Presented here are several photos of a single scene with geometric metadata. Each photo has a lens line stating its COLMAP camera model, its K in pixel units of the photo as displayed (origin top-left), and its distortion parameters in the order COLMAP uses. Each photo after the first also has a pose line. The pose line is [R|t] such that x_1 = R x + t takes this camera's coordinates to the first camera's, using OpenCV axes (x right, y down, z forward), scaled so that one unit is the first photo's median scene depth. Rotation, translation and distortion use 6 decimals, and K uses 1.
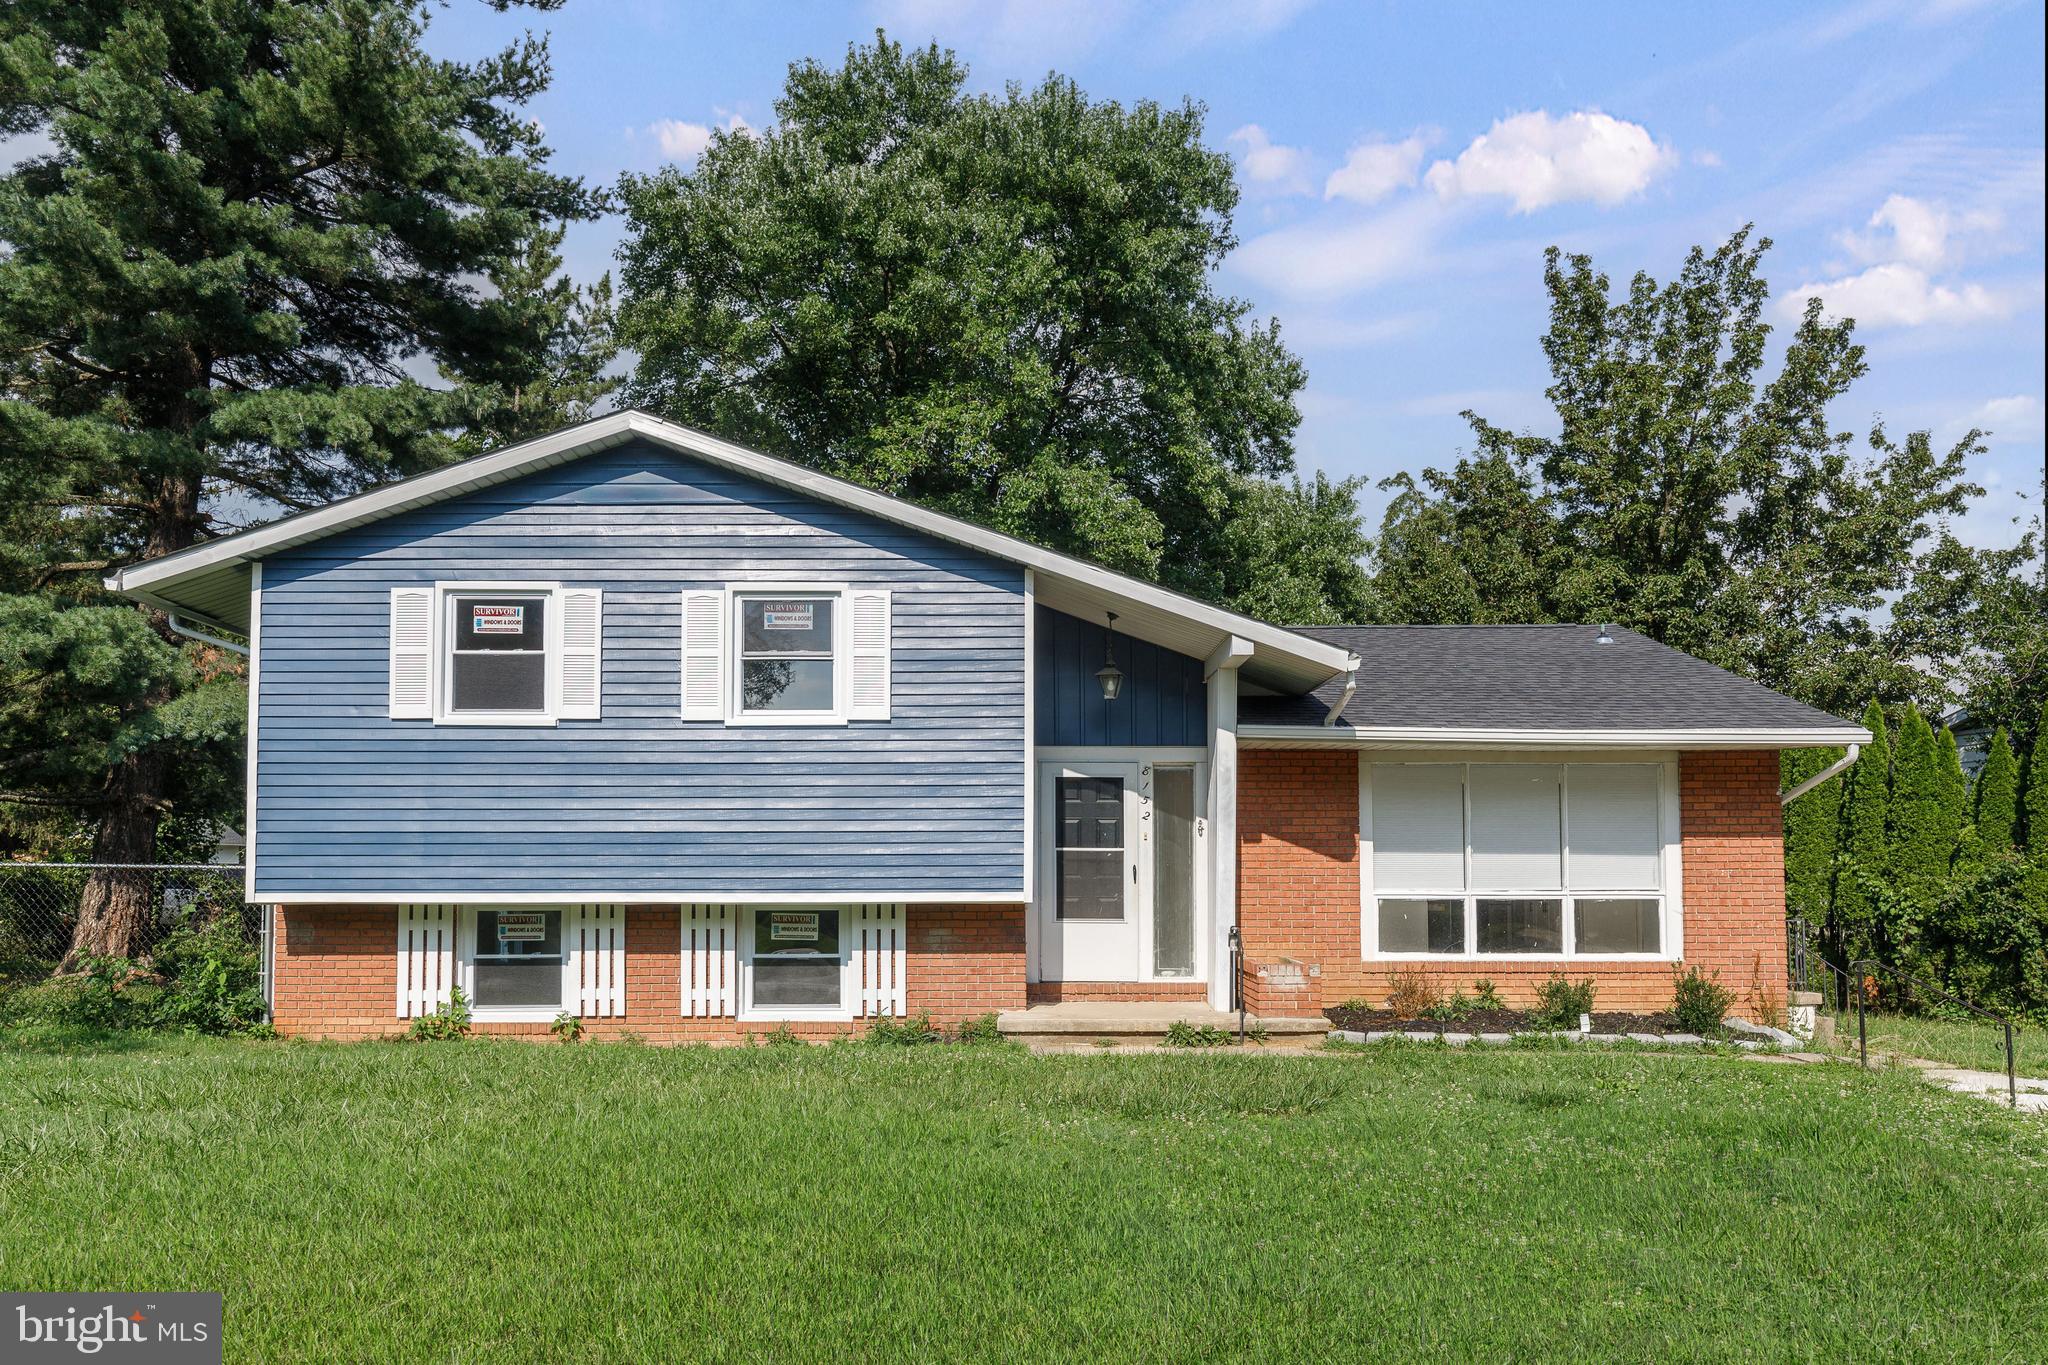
lens RADIAL K [[1477.7, 0, 1038.8], [0, 1477.7, 661.9], [0, 0, 1]] dist [0.001556, 0.007772]
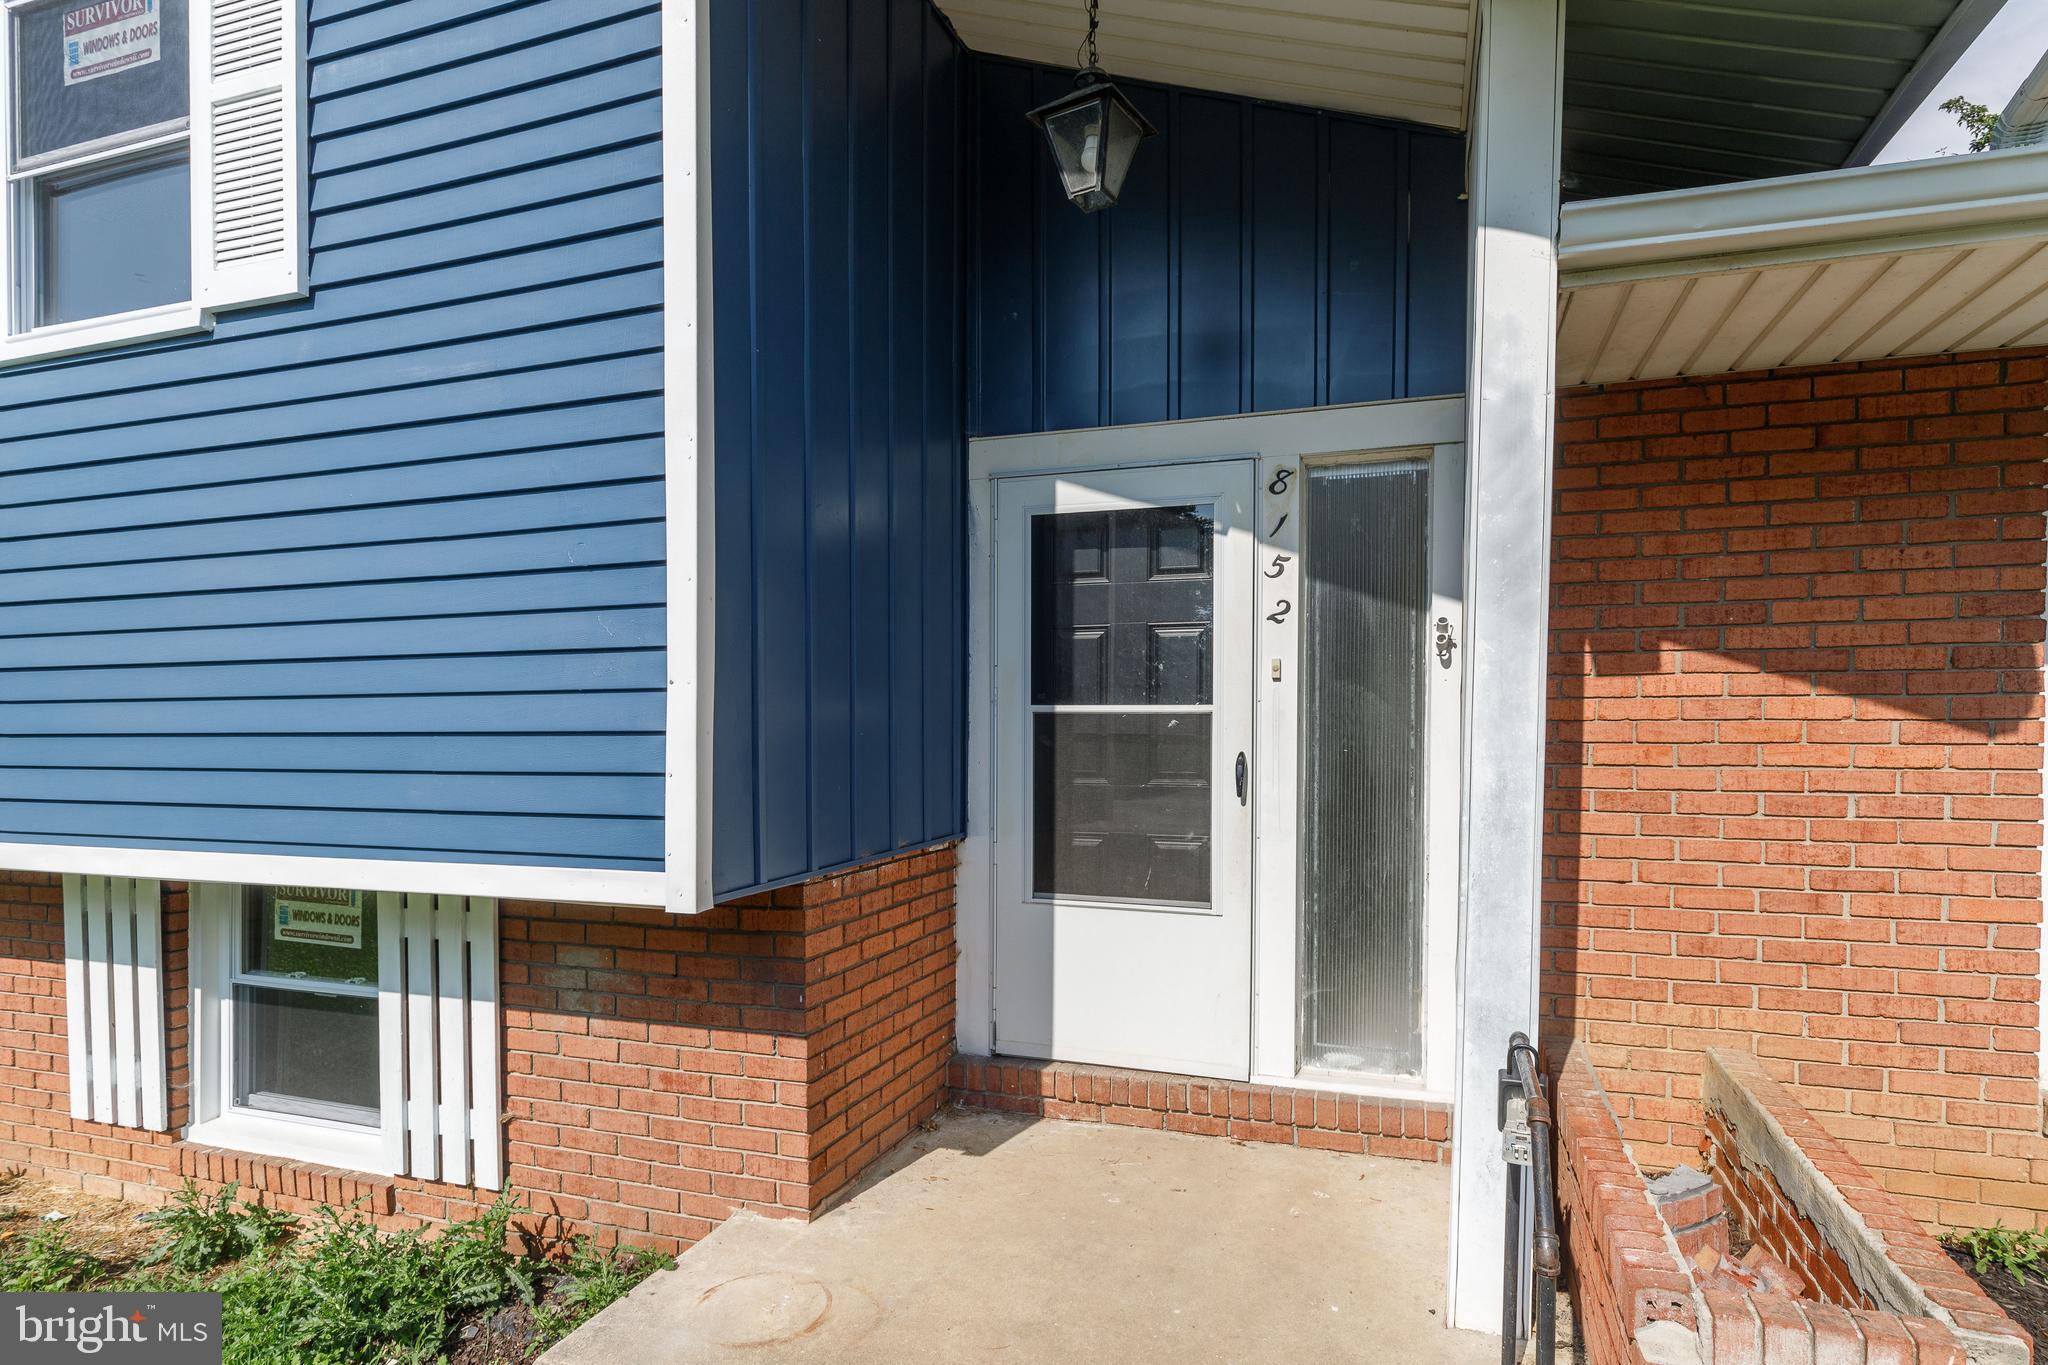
lens RADIAL K [[1116.6, 0, 1037.1], [0, 1116.6, 726.4], [0, 0, 1]] dist [-0.010957, 0.000662]
pose [[0.948231, -0.002983, -0.317569, 0.111672], [0.048050, 0.989792, 0.134178, 0.102071], [0.313926, -0.142491, 0.938694, 0.803495]]
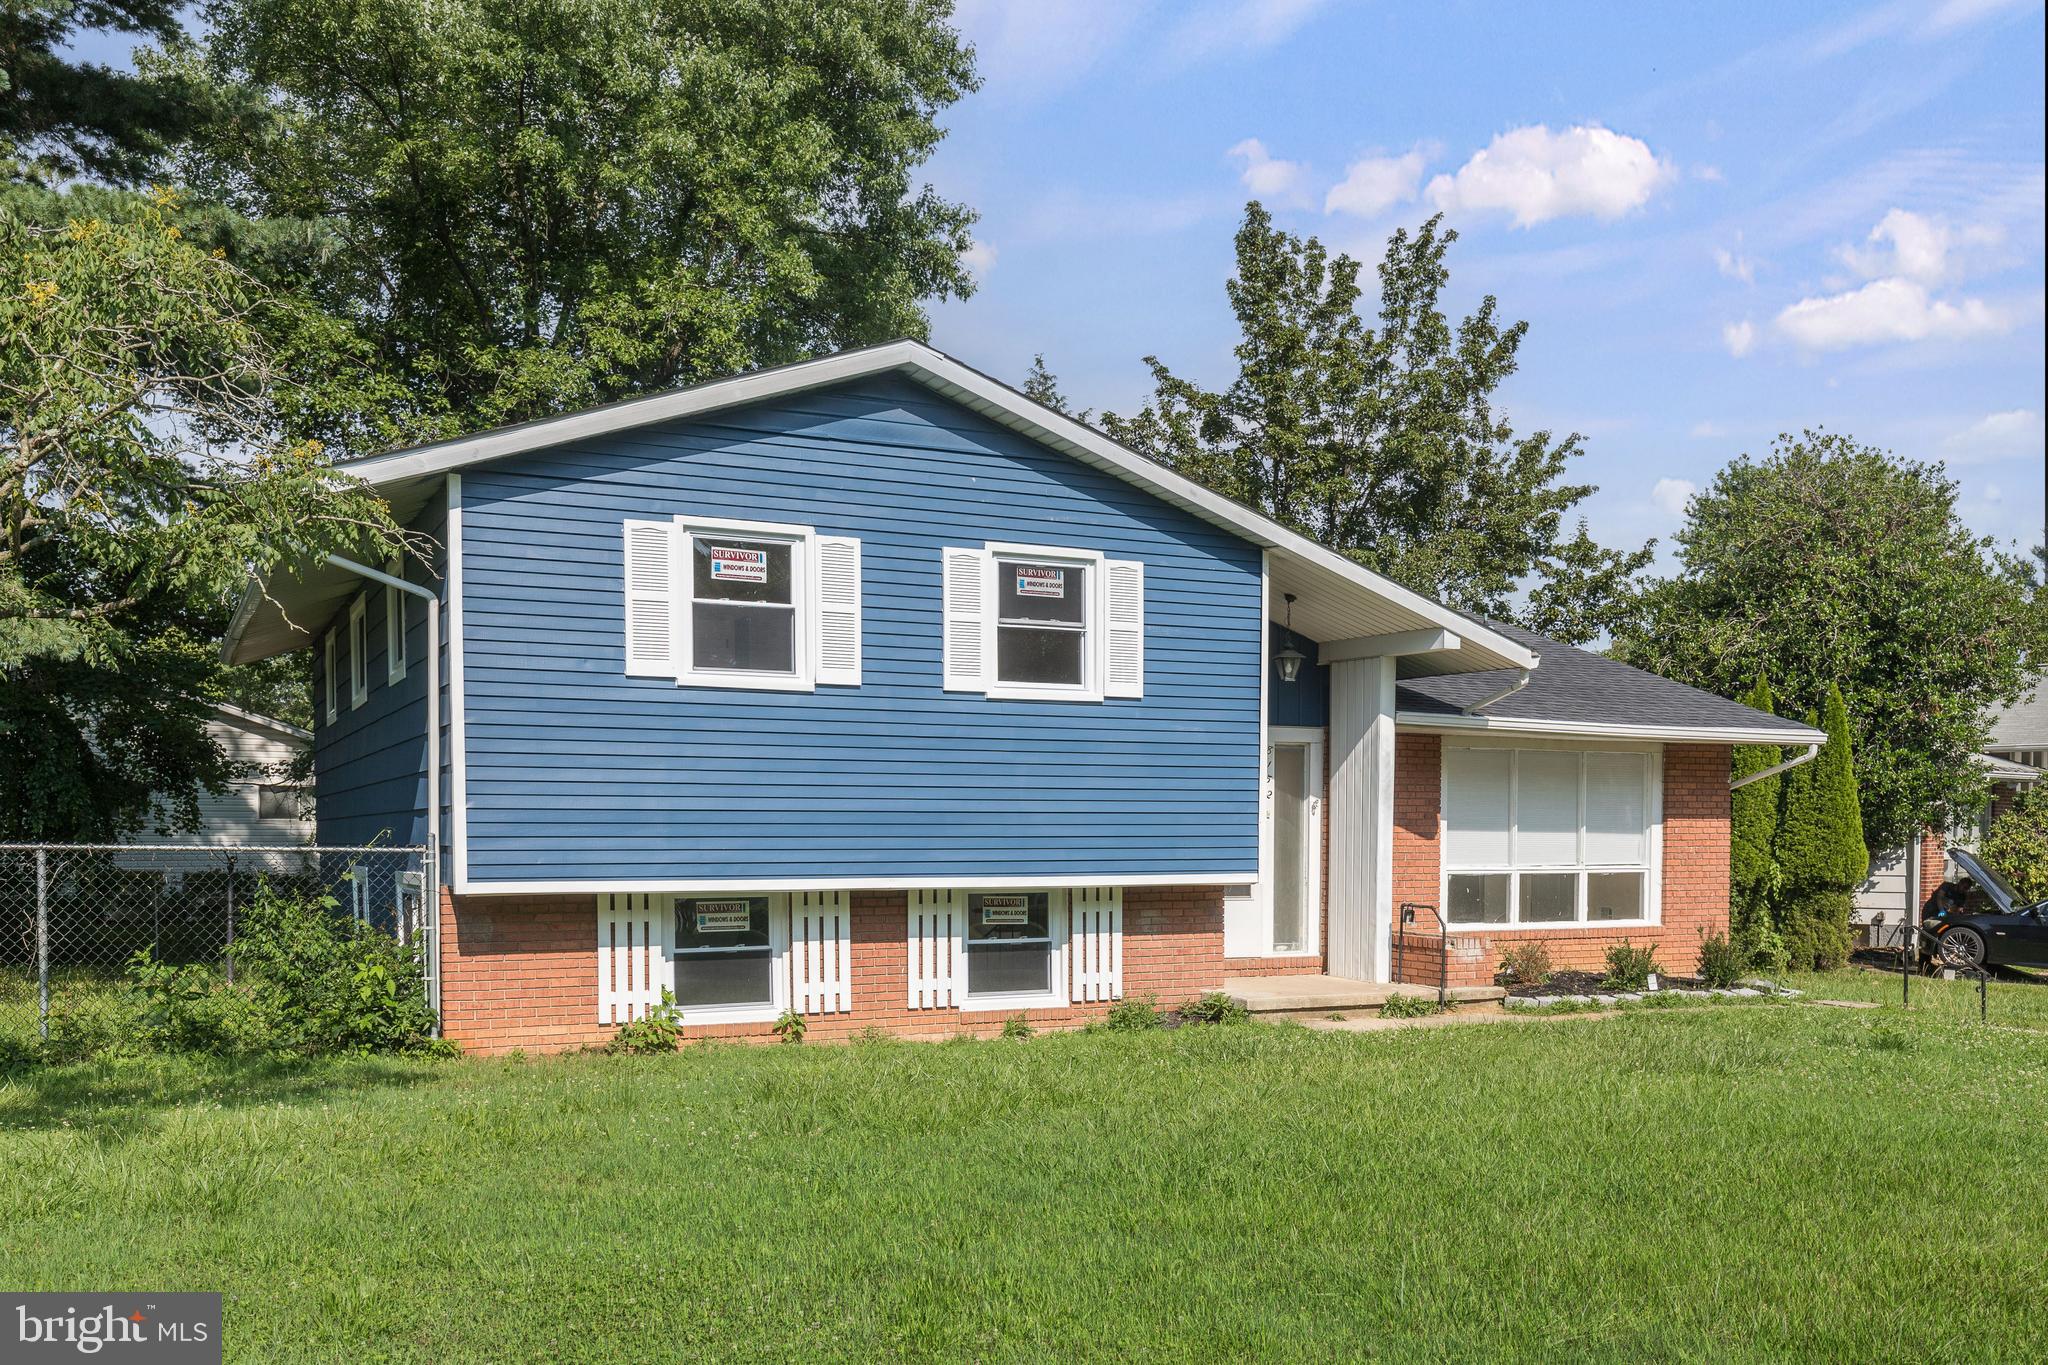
lens RADIAL K [[1726.2, 0, 1013.8], [0, 1726.2, 702.8], [0, 0, 1]] dist [0.003959, 0.001913]
pose [[0.904515, 0.033680, 0.425110, -0.642243], [-0.065463, 0.996027, 0.060375, -0.019777], [-0.421388, -0.082439, 0.903126, 0.015257]]
